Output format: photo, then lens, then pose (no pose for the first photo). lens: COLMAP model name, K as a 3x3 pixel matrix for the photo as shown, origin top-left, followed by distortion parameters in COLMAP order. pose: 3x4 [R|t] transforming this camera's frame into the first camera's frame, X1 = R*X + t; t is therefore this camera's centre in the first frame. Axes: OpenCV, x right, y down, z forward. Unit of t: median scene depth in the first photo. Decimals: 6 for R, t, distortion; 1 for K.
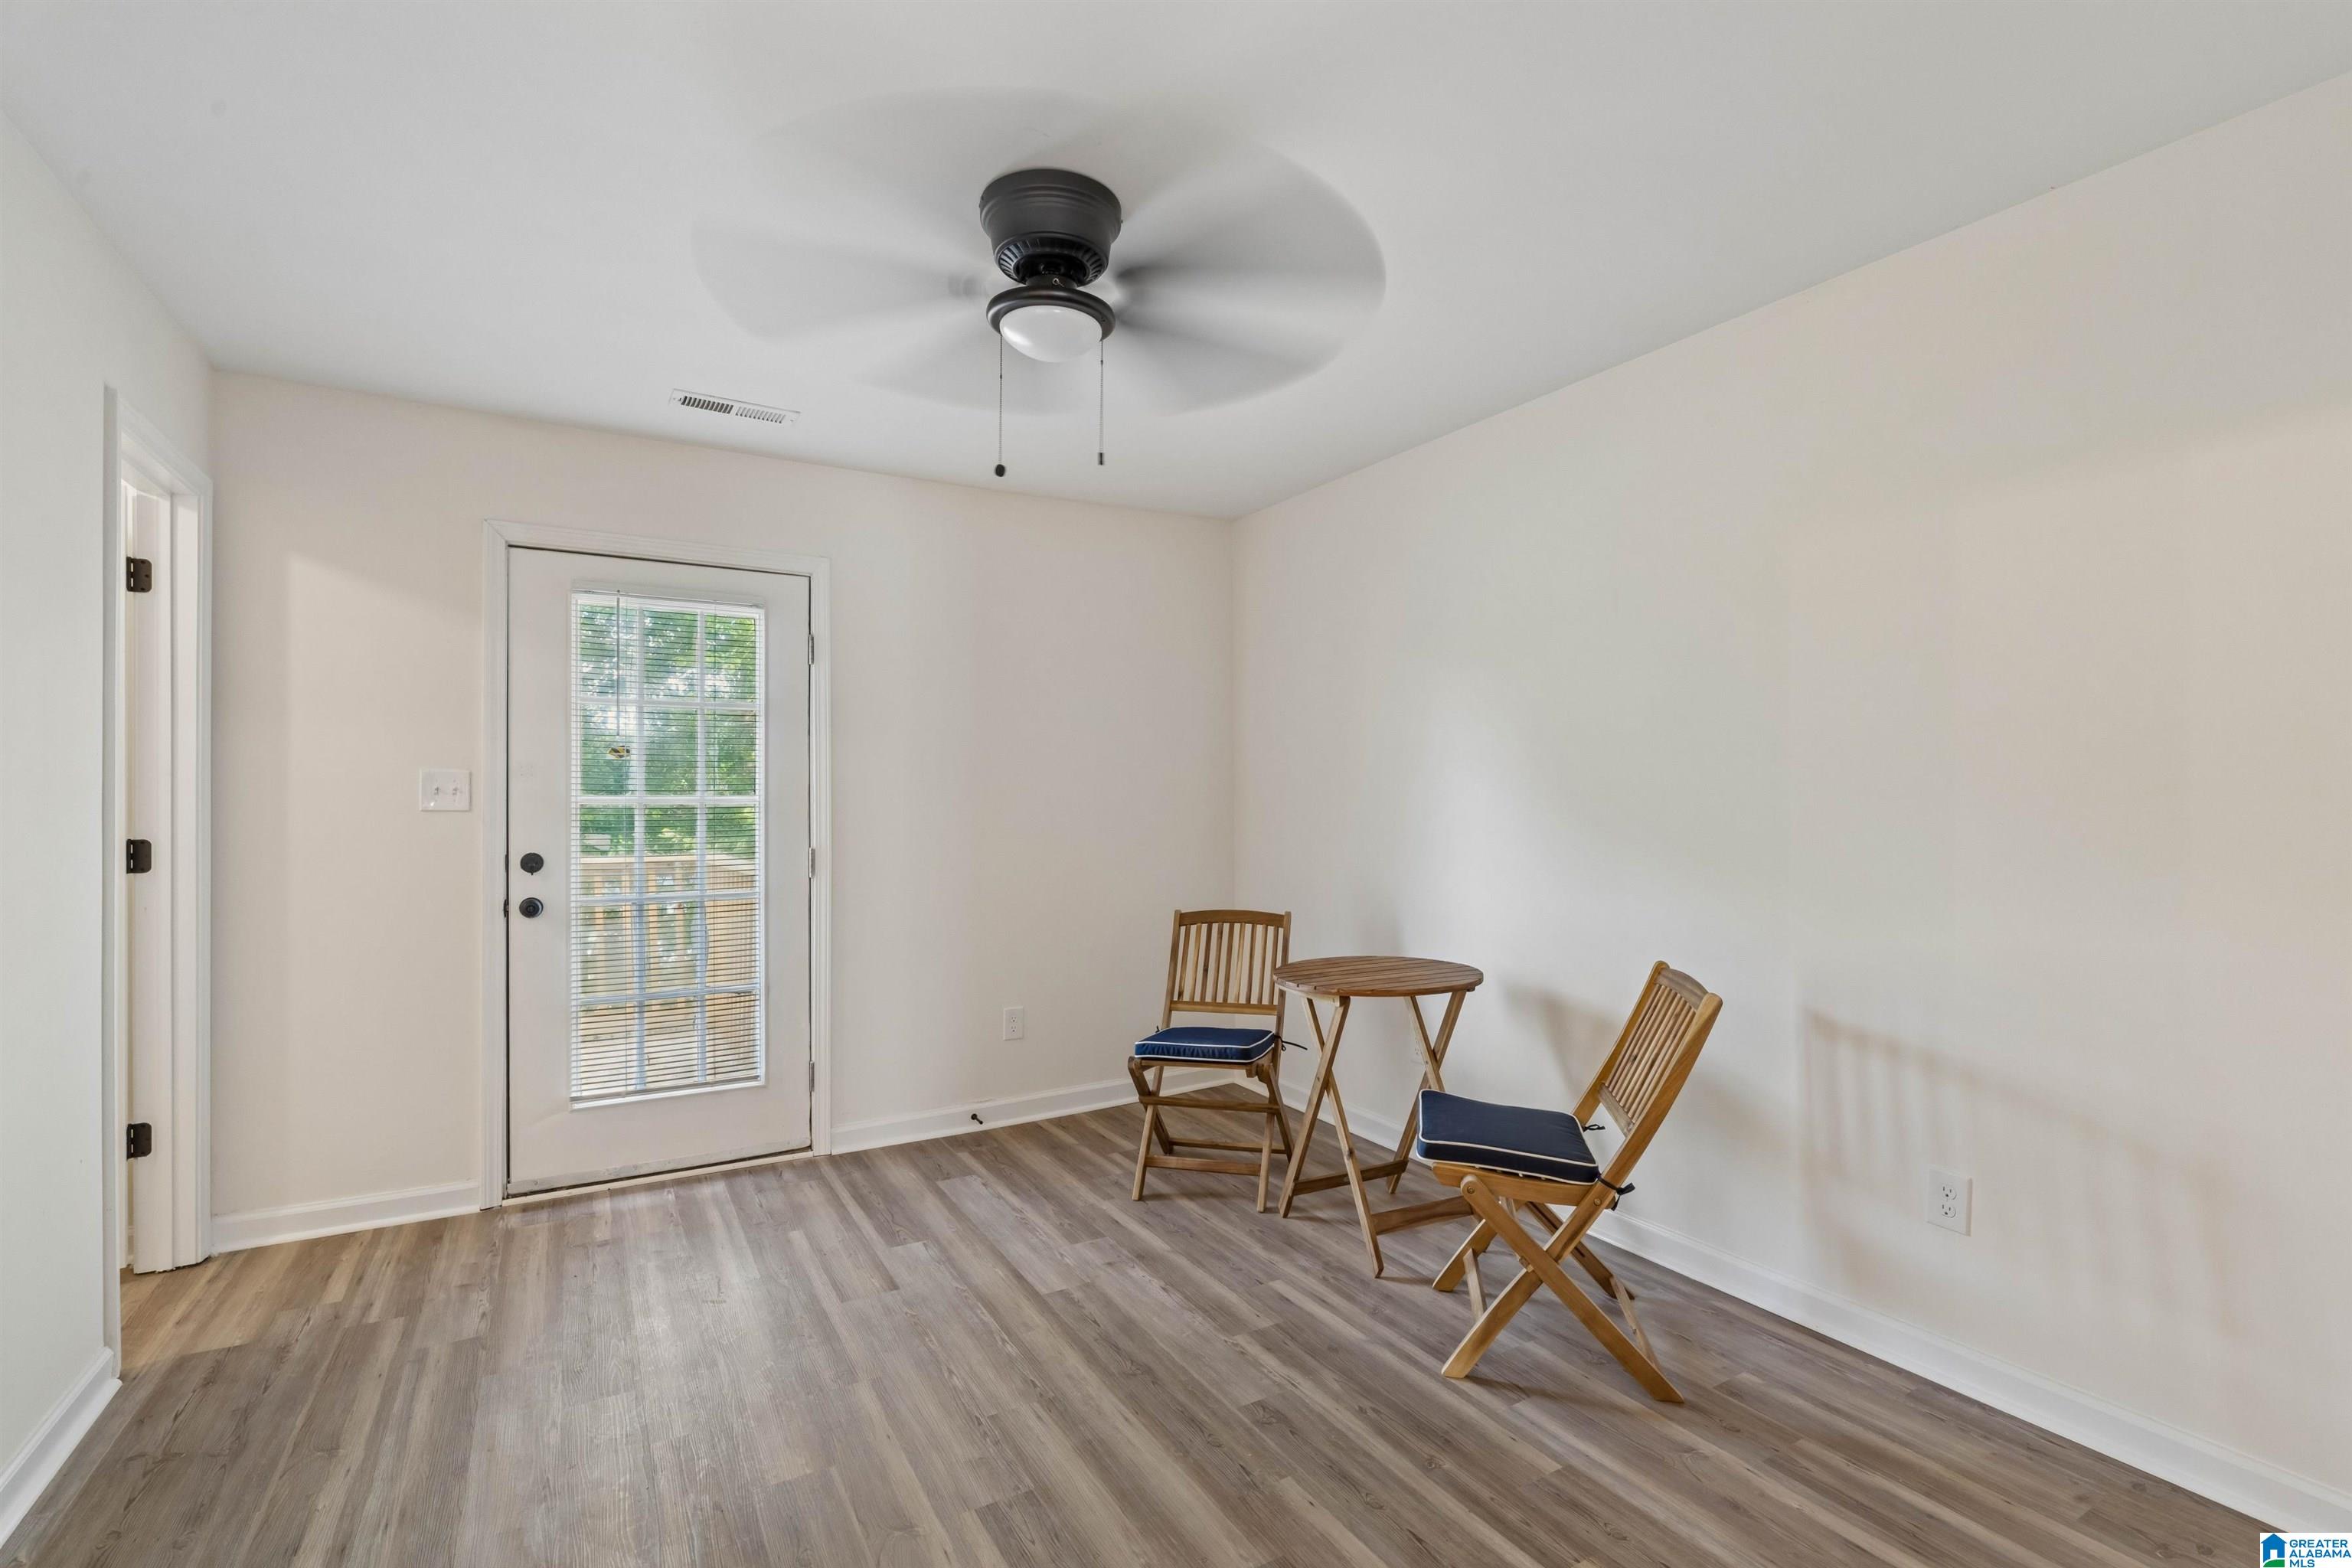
lens RADIAL K [[1054.5, 0, 1172.2], [0, 1054.5, 791.8], [0, 0, 1]] dist [-0.001202, 0.000658]
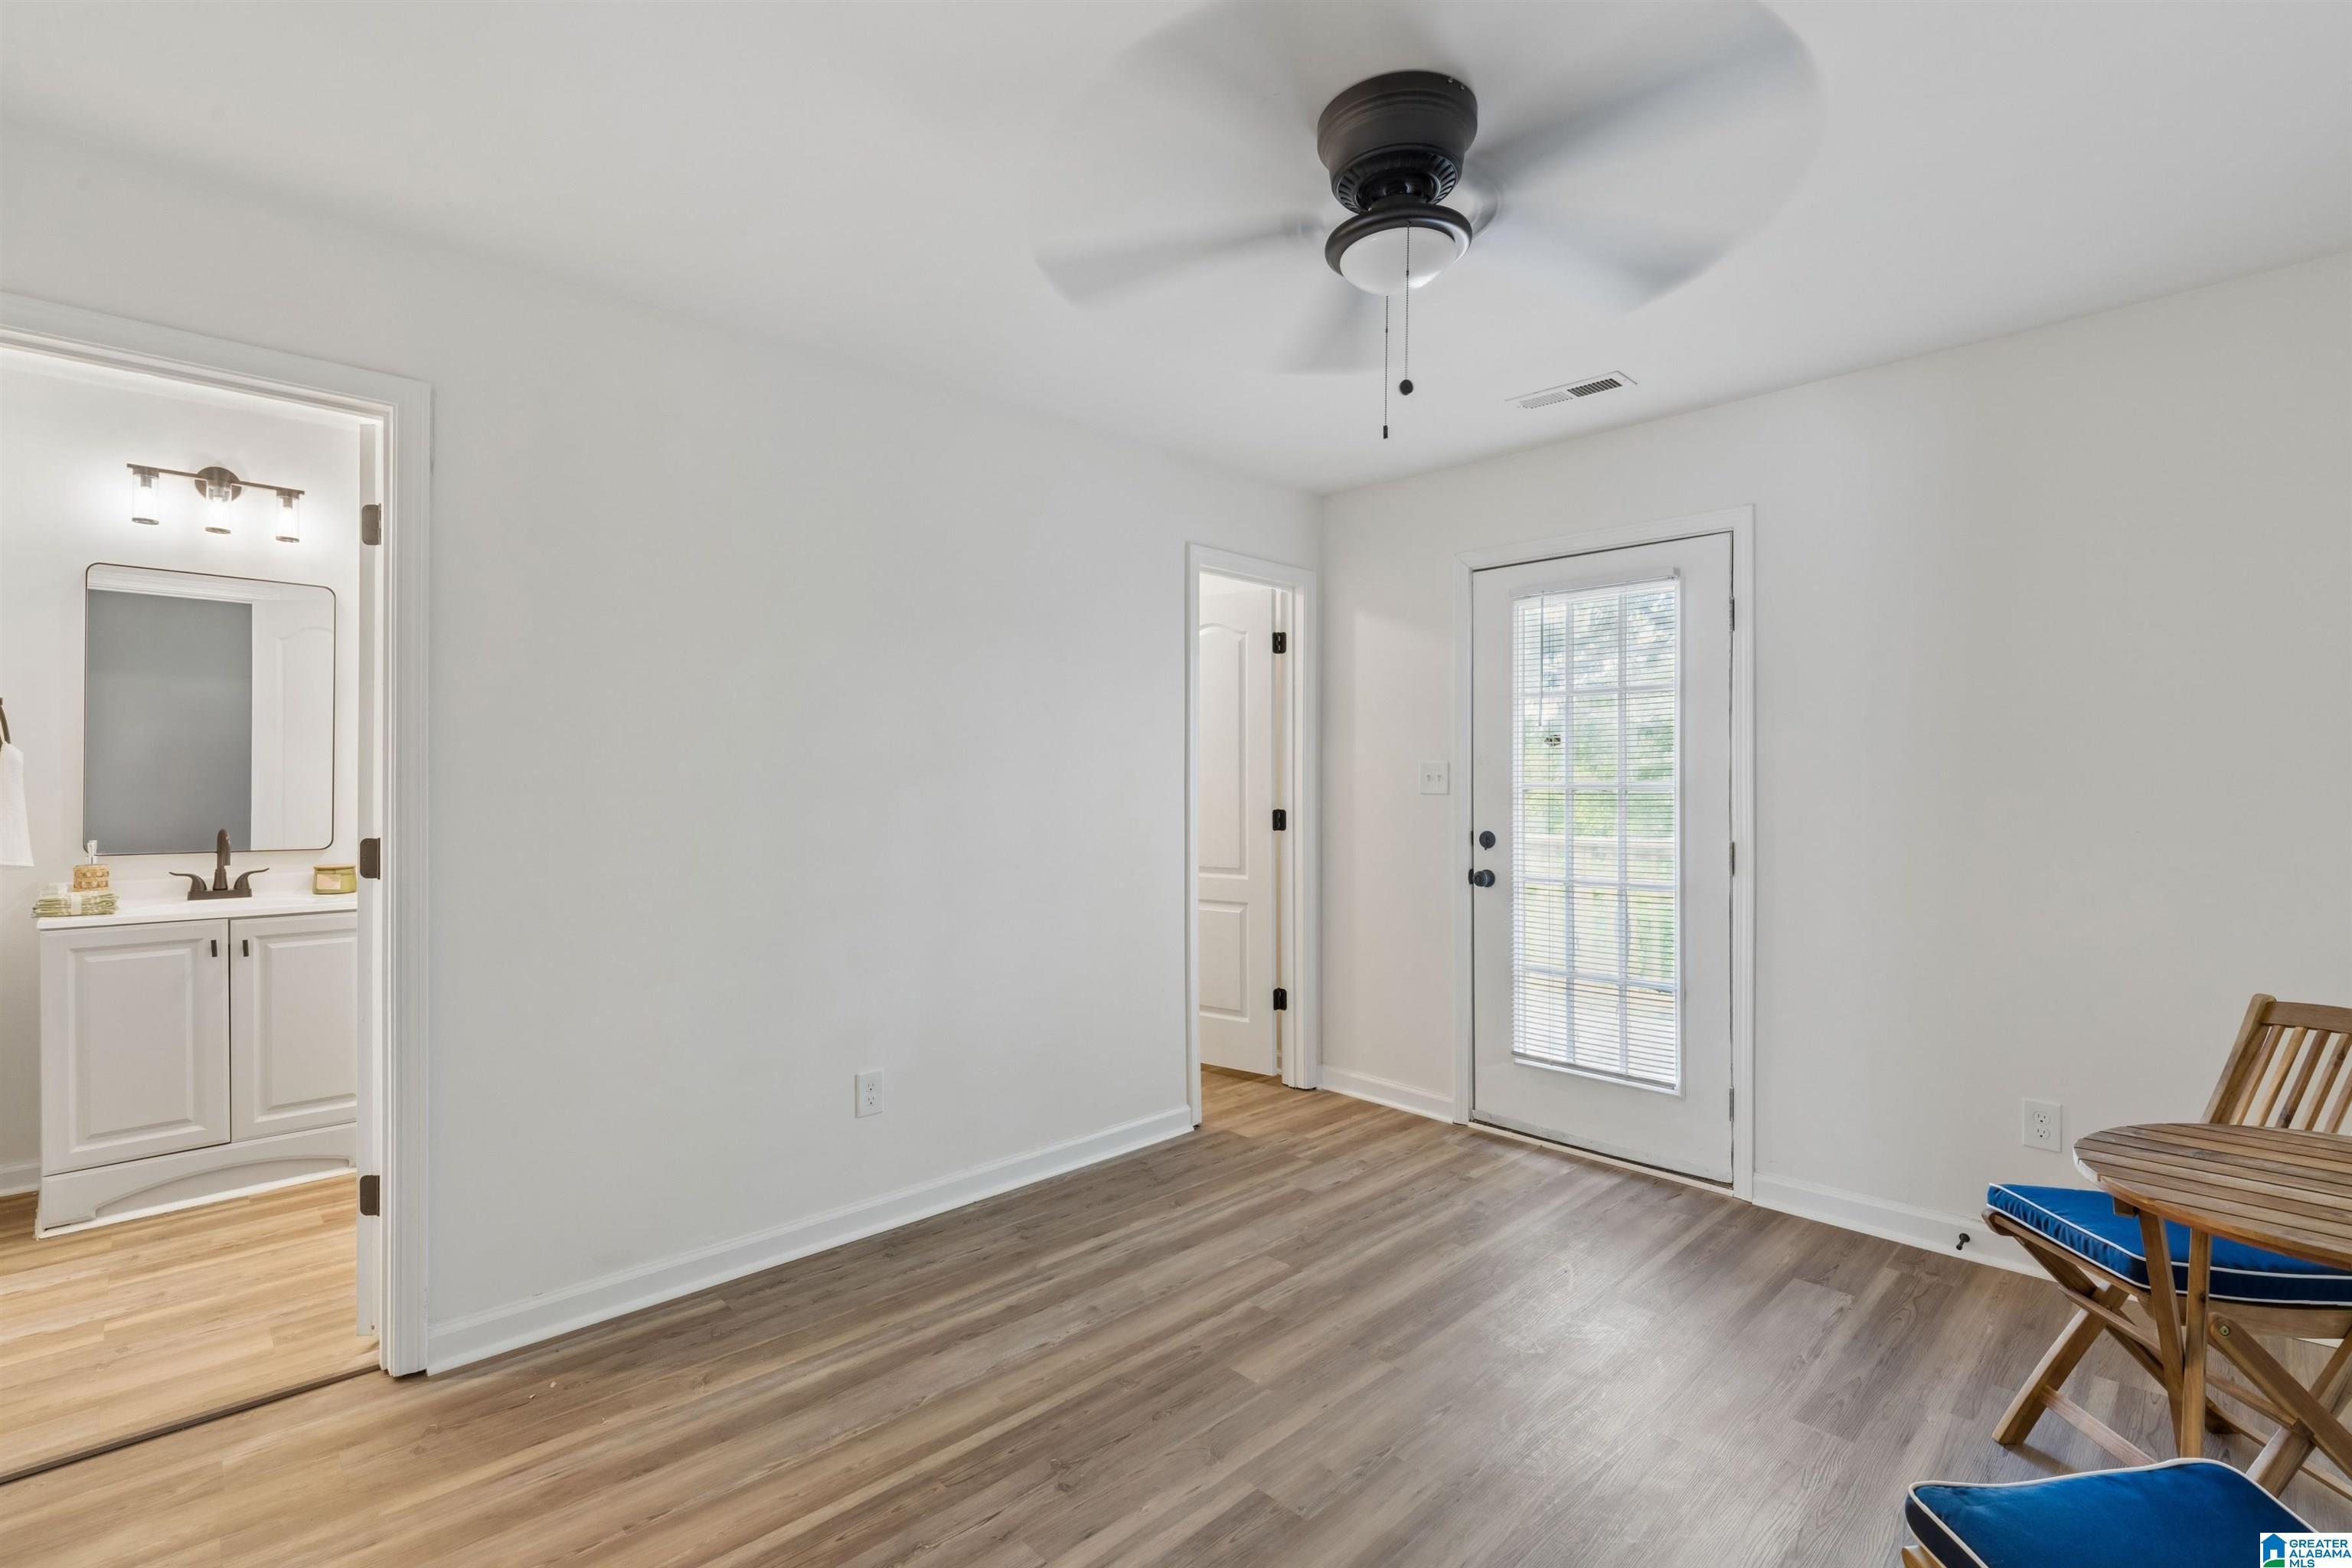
lens RADIAL K [[1058.3, 0, 1176.0], [0, 1058.3, 784.0], [0, 0, 1]] dist [-0.003065, 0.000458]
pose [[0.254394, 0.003937, -0.967093, 0.488608], [0.002112, 0.999987, 0.004626, -0.000341], [0.967098, -0.003220, 0.254382, 0.423391]]
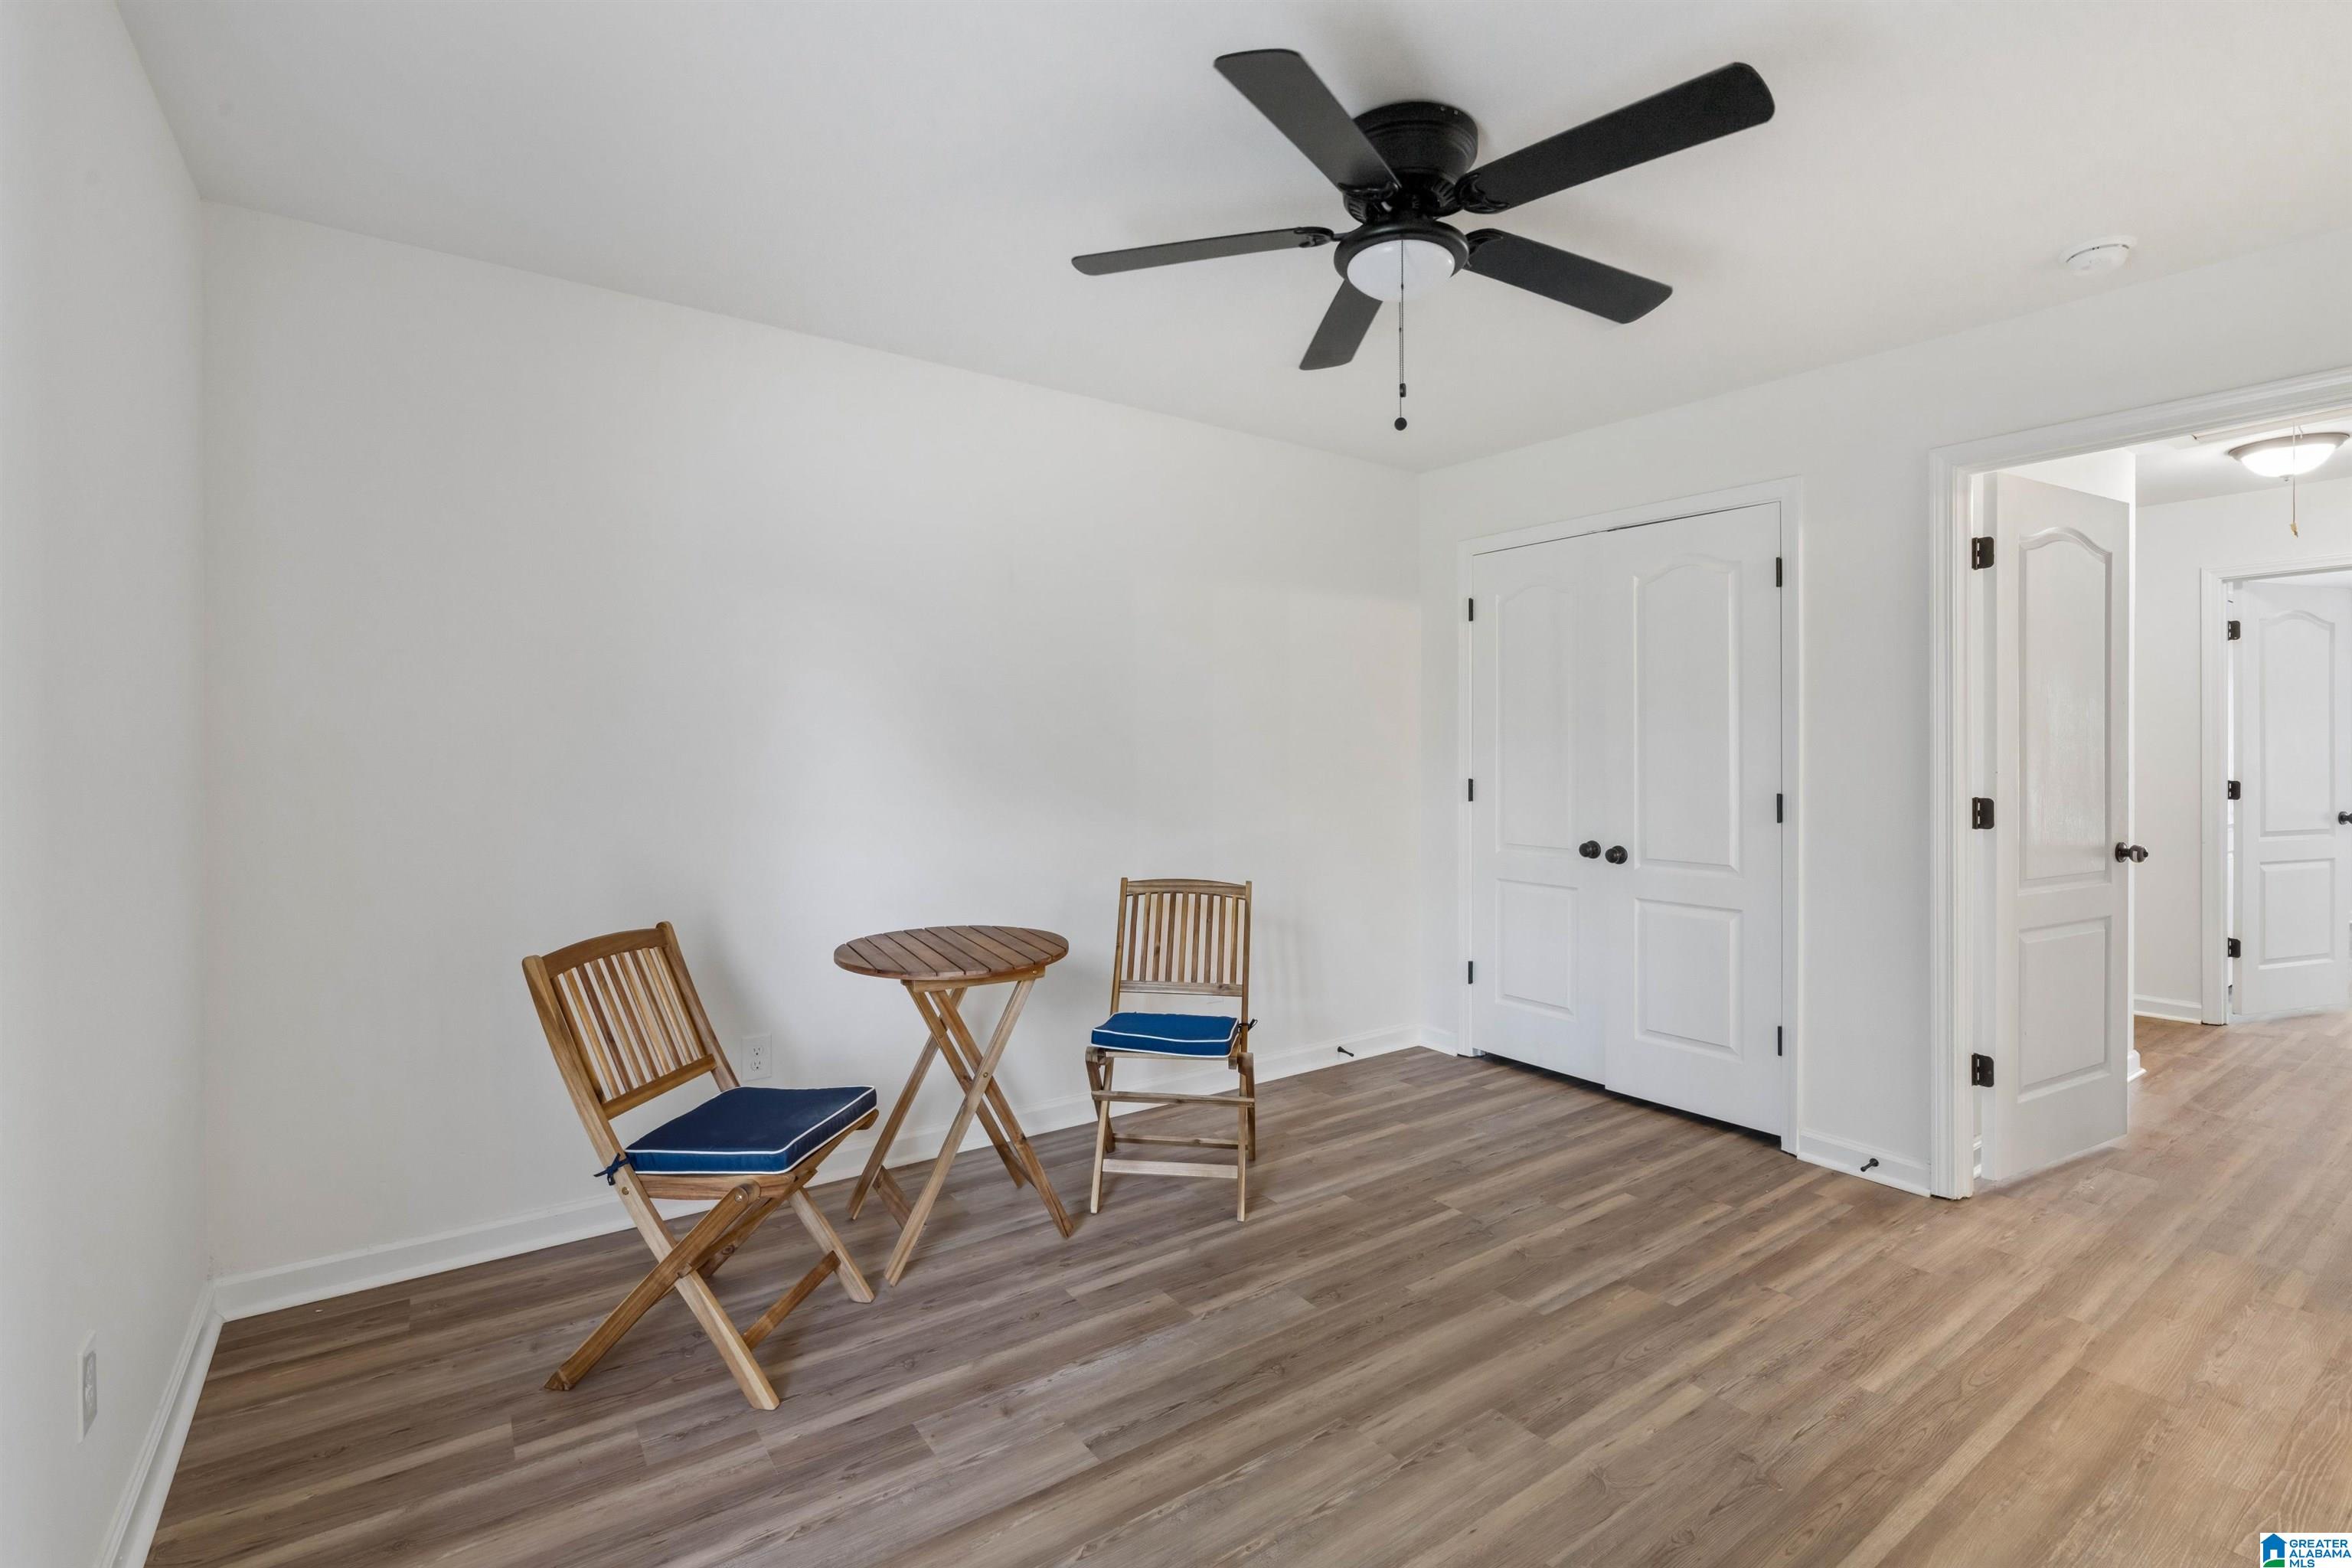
lens RADIAL K [[1074.1, 0, 1178.0], [0, 1074.1, 754.3], [0, 0, 1]] dist [-0.002477, -0.000216]
pose [[-0.097126, 0.002062, 0.995270, -0.761217], [-0.003877, 0.999989, -0.002450, 0.008195], [-0.995265, -0.004096, -0.097117, 0.926589]]
